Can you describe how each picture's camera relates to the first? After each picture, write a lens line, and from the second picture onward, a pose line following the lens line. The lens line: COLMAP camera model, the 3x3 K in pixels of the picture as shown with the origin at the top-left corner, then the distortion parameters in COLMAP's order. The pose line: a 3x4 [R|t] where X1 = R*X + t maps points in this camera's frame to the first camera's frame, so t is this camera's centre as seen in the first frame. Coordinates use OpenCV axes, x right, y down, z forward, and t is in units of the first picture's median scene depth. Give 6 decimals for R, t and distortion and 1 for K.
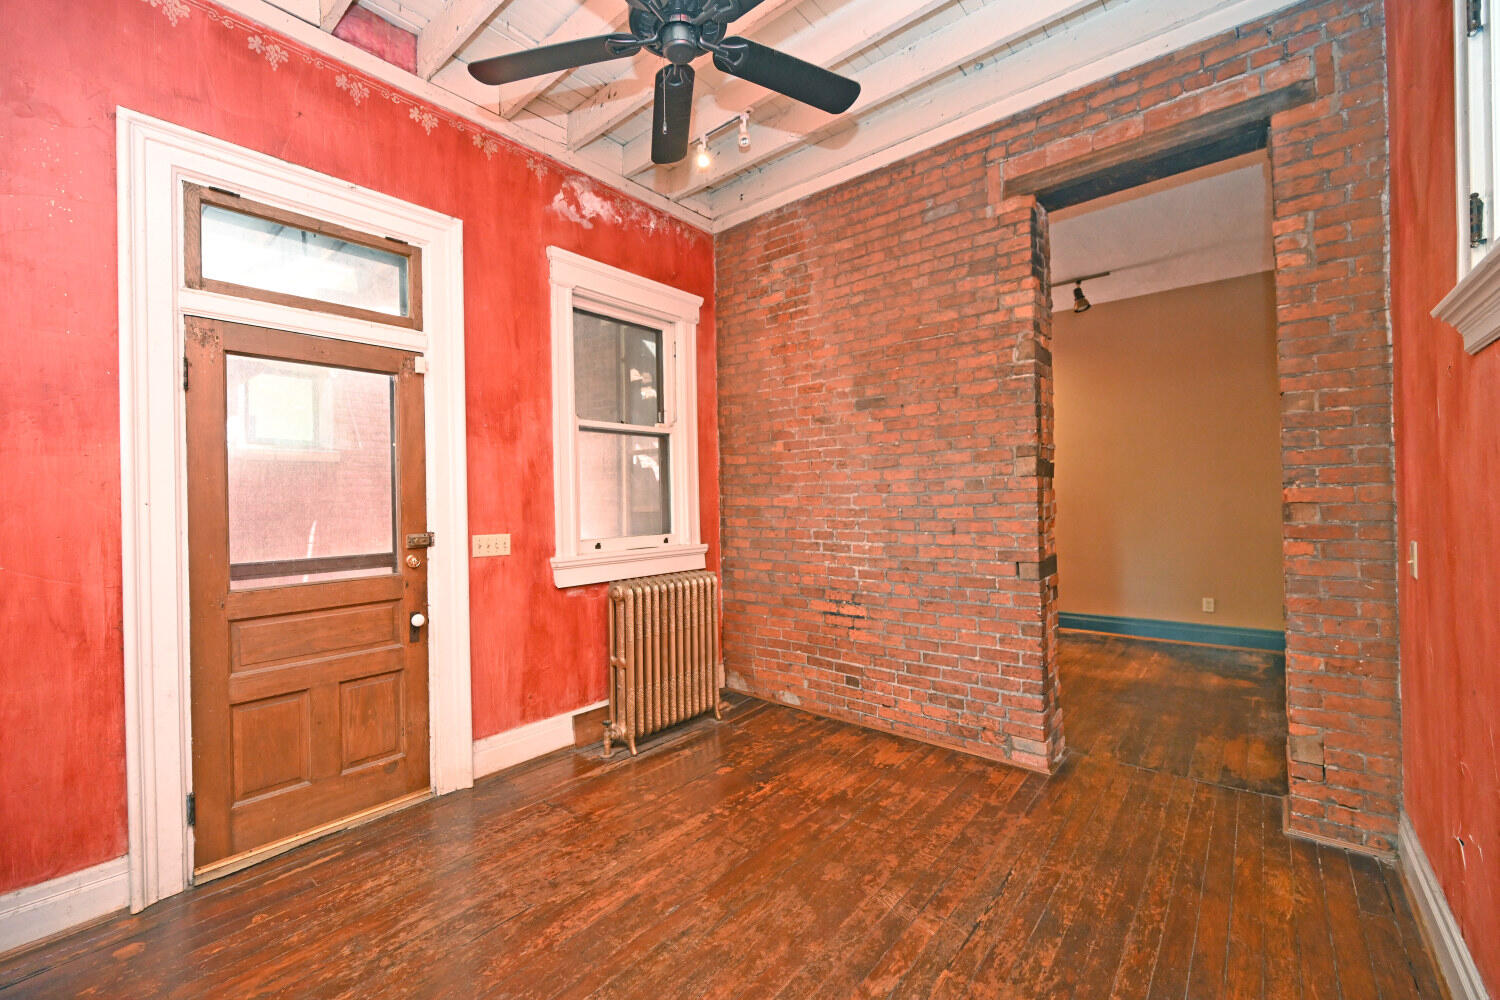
lens RADIAL K [[617.1, 0, 755.5], [0, 617.1, 499.3], [0, 0, 1]] dist [-0.000614, -0.000012]
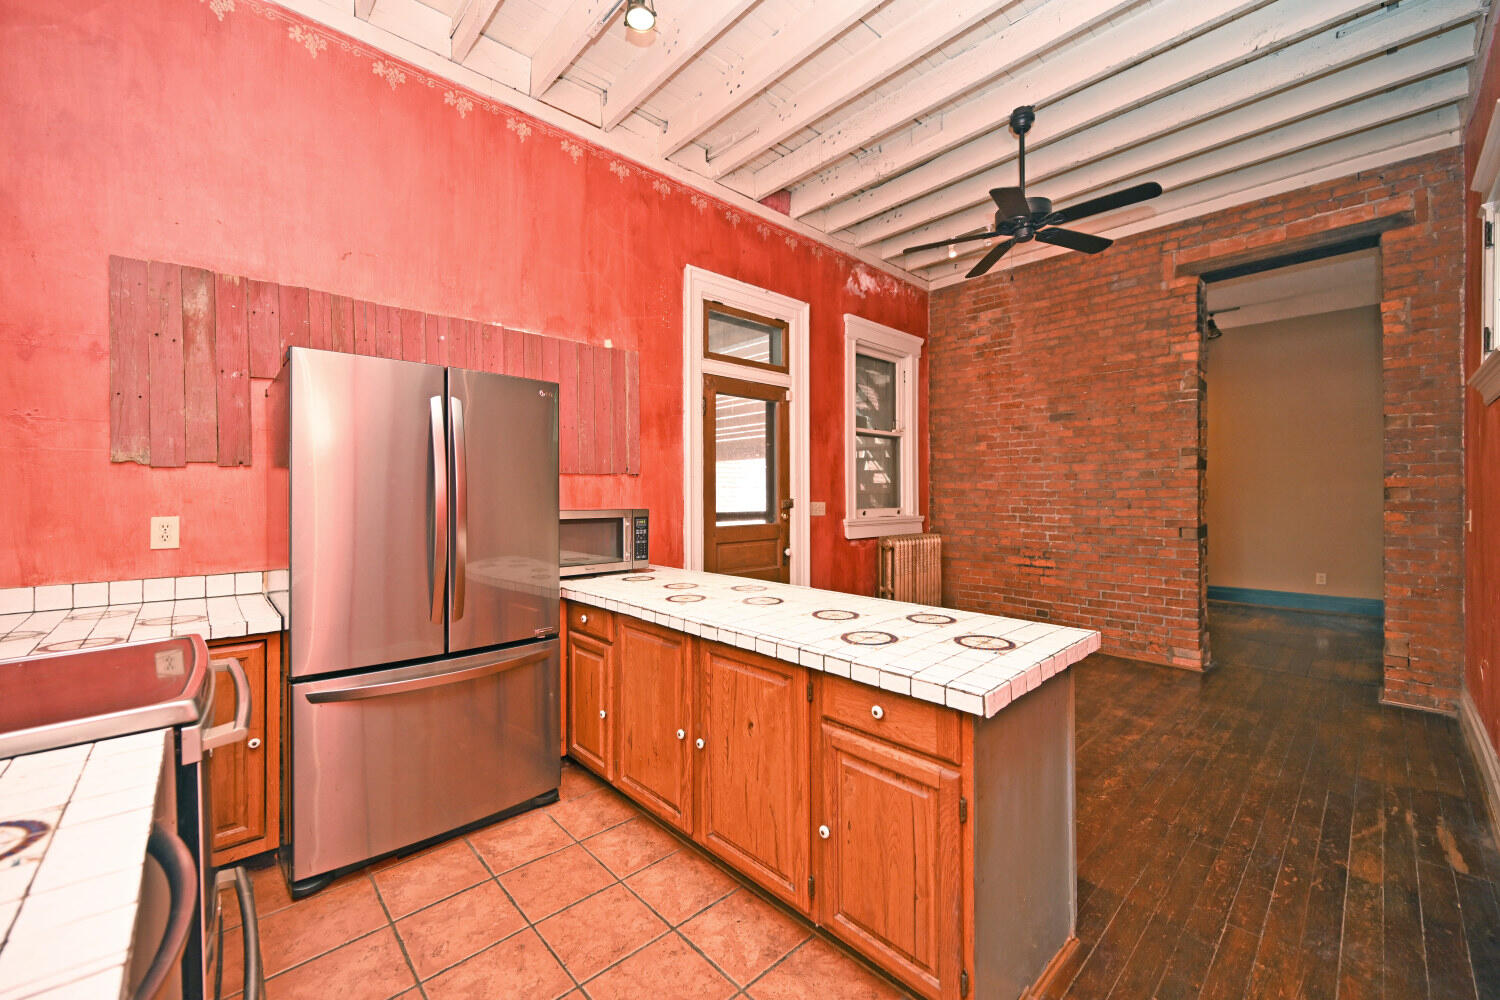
lens RADIAL K [[595.3, 0, 748.9], [0, 595.3, 497.4], [0, 0, 1]] dist [-0.000557, -0.000067]
pose [[0.991709, 0.018042, -0.127232, -0.407468], [-0.017101, 0.999818, 0.008489, 0.035564], [0.127362, -0.006243, 0.991837, -0.522421]]
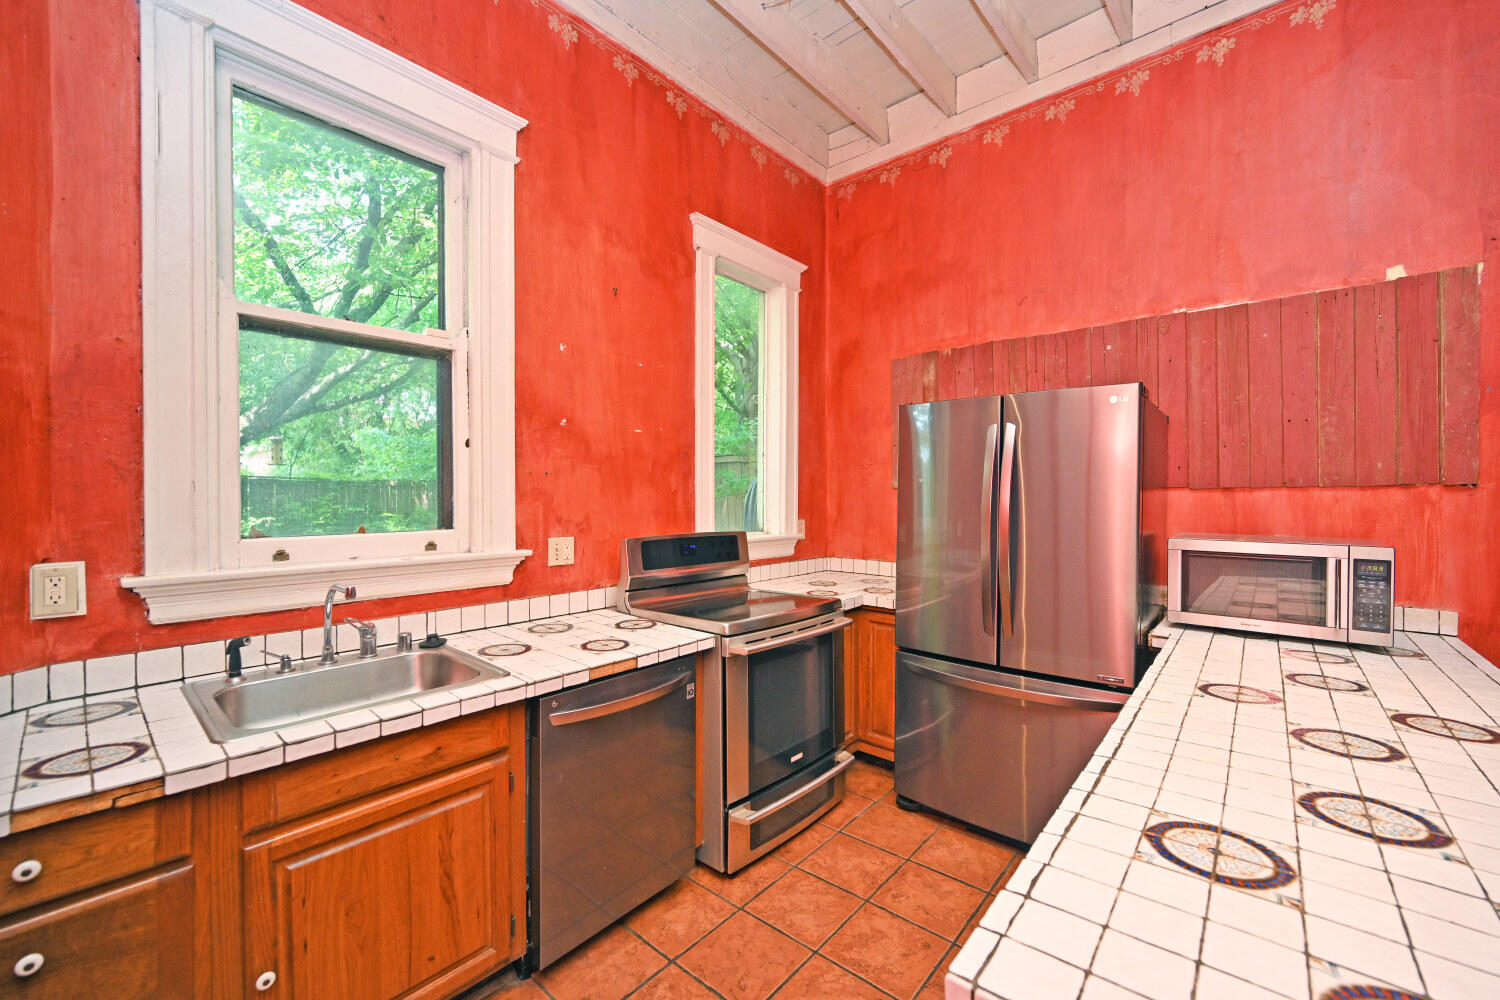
lens RADIAL K [[598.9, 0, 750.0], [0, 598.9, 500.0], [0, 0, 1]] dist [-0.002129, 0.000081]
pose [[-0.024008, 0.028730, -0.999299, -0.104213], [-0.000465, 0.999587, 0.028750, 0.003434], [0.999712, 0.001155, -0.023985, -0.174323]]
